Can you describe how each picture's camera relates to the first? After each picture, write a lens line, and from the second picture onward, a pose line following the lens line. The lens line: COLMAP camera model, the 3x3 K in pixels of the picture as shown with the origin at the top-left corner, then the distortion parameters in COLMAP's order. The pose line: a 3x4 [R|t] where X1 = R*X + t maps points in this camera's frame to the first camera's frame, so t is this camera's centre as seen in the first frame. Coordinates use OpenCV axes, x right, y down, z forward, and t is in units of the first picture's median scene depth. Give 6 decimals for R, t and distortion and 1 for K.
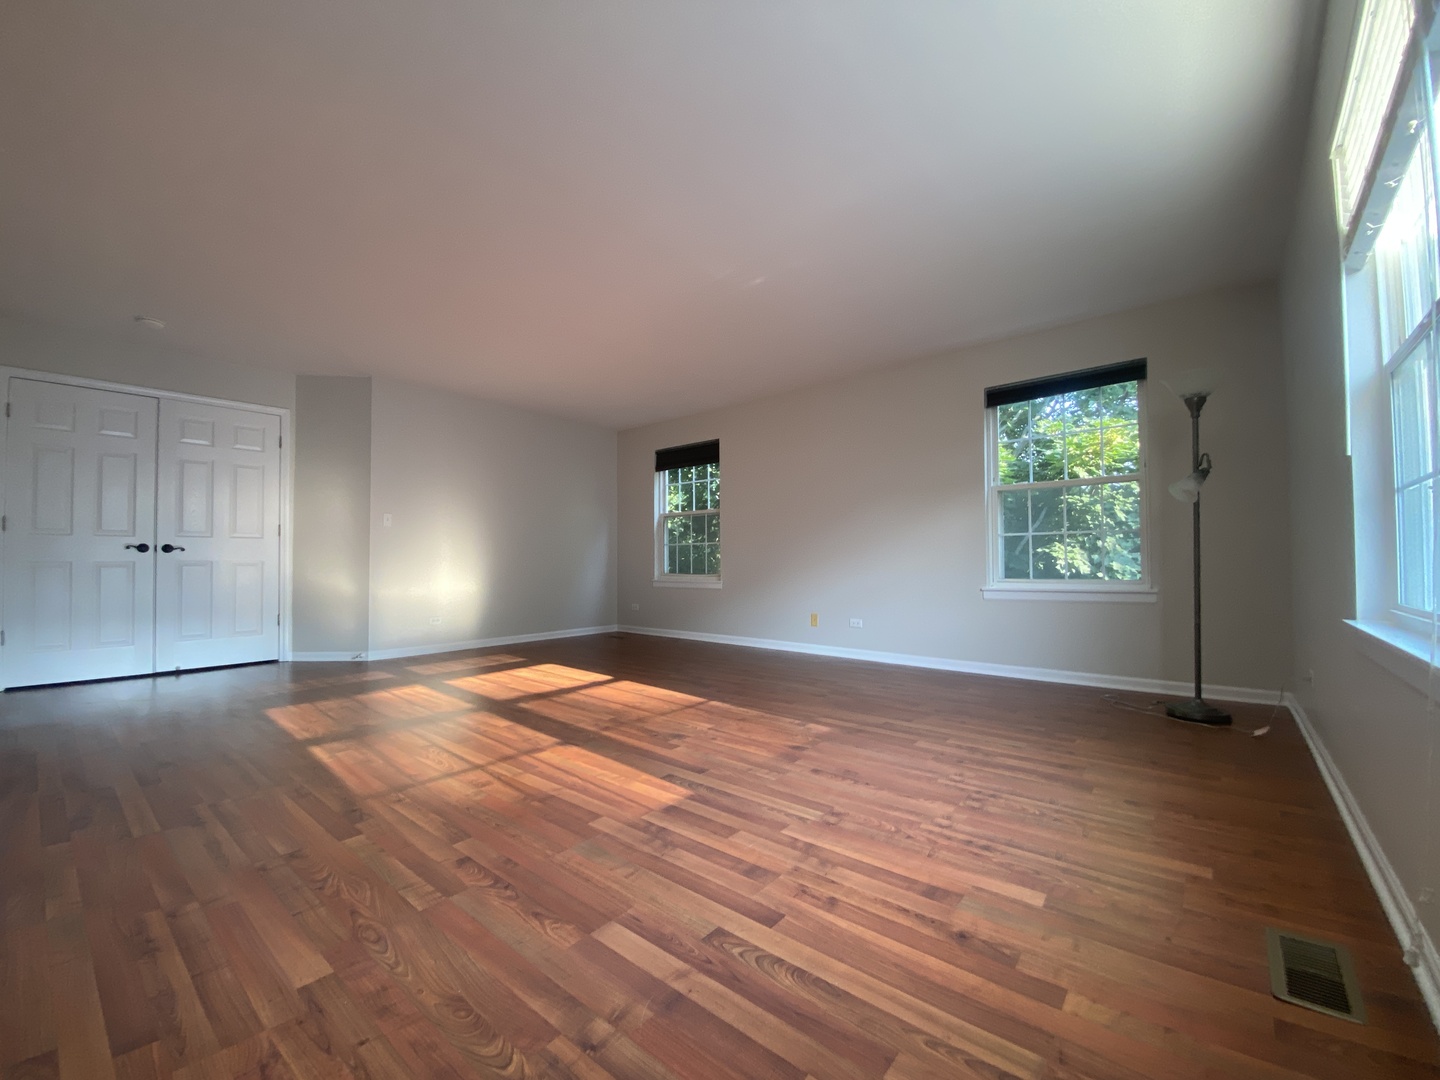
lens RADIAL K [[584.7, 0, 720.0], [0, 584.7, 540.0], [0, 0, 1]] dist [0.024874, -0.021293]
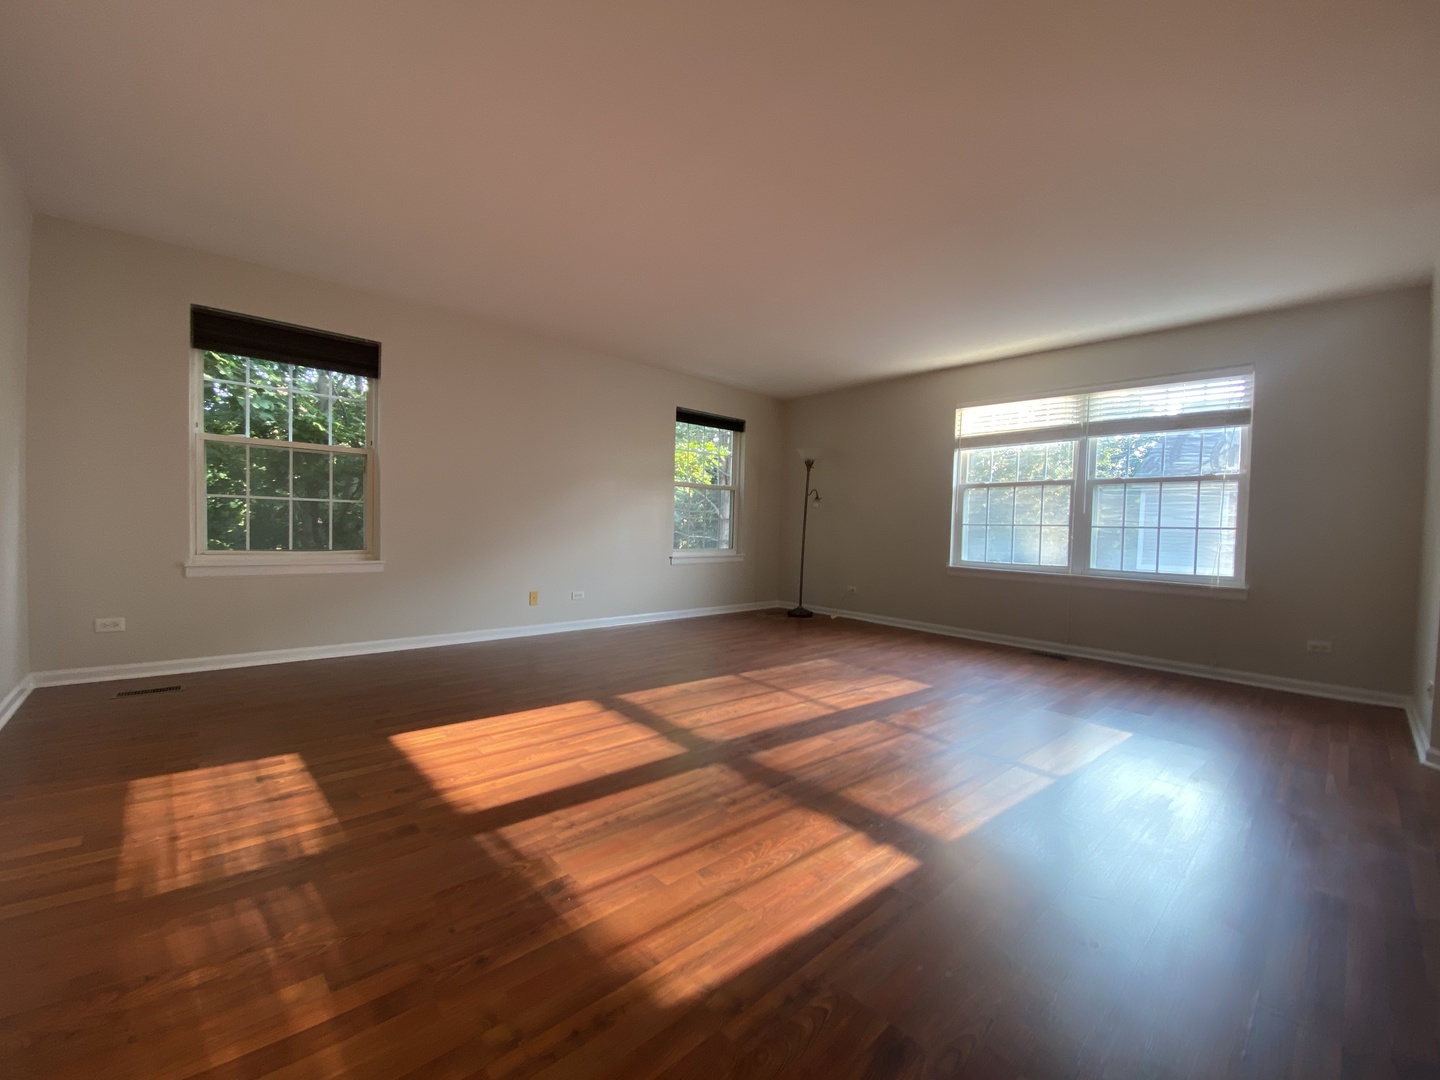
lens RADIAL K [[592.7, 0, 714.2], [0, 592.7, 541.9], [0, 0, 1]] dist [0.059363, -0.029876]
pose [[0.108469, -0.018233, 0.993933, -0.996496], [-0.074467, 0.996874, 0.026414, 0.004263], [-0.991307, -0.076880, 0.106772, 0.855242]]
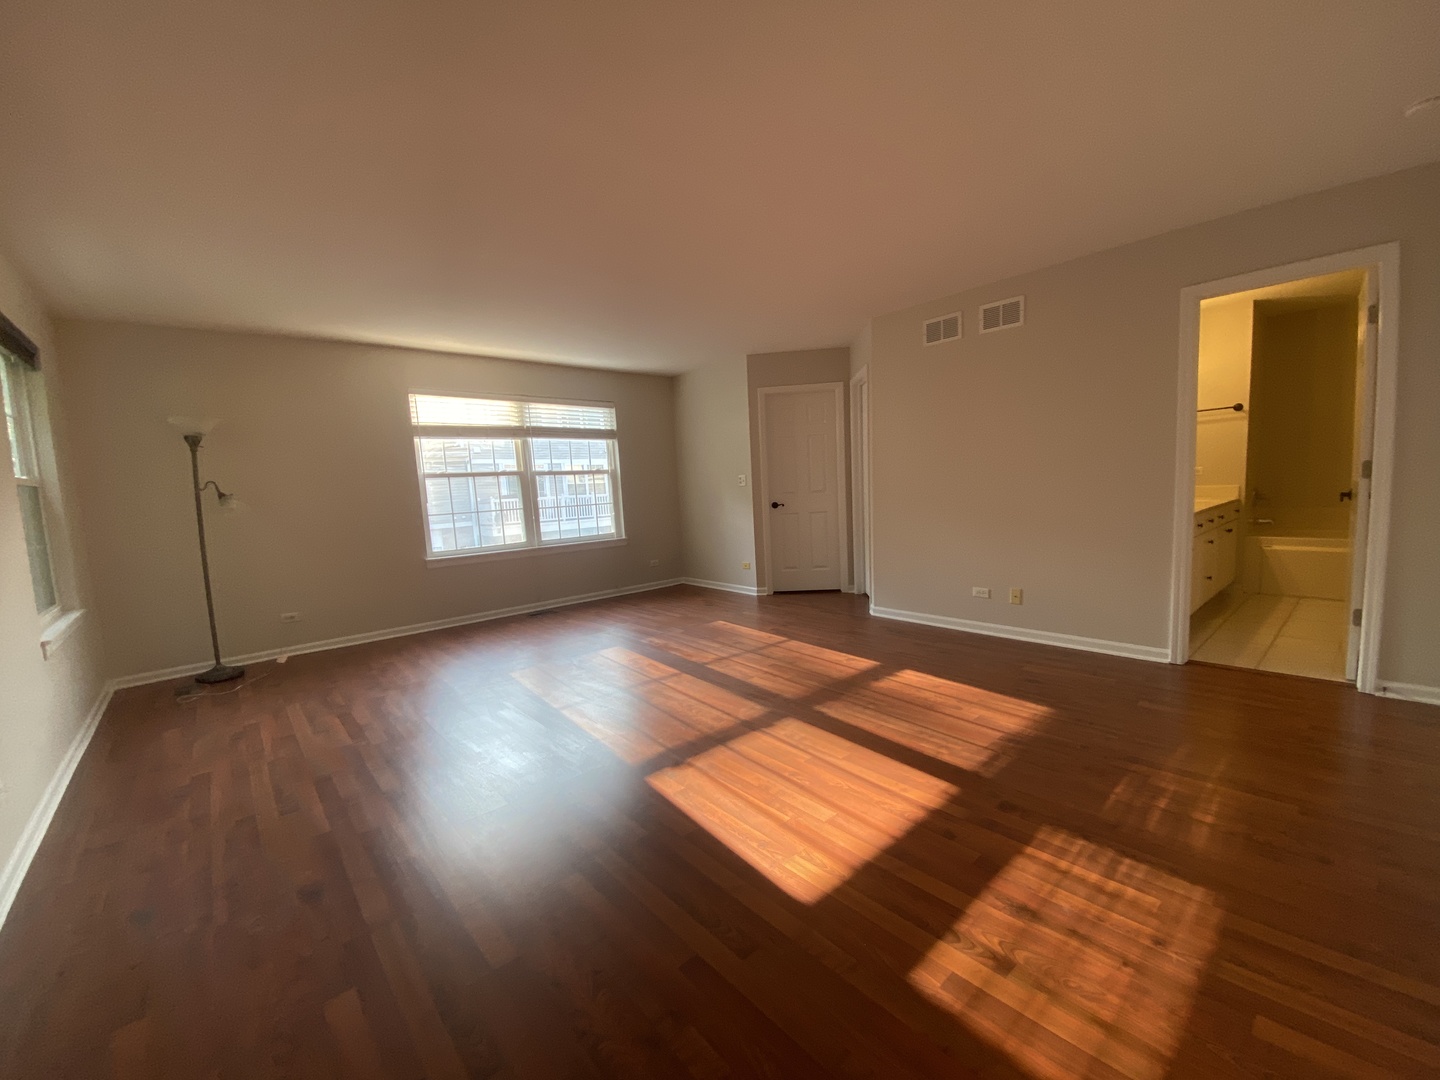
lens RADIAL K [[584.7, 0, 720.0], [0, 584.7, 540.0], [0, 0, 1]] dist [0.024874, -0.021293]
pose [[-0.989935, 0.041726, 0.135235, -0.364247], [0.049298, 0.997370, 0.053133, -0.025399], [-0.132662, 0.059265, -0.989388, 1.698724]]
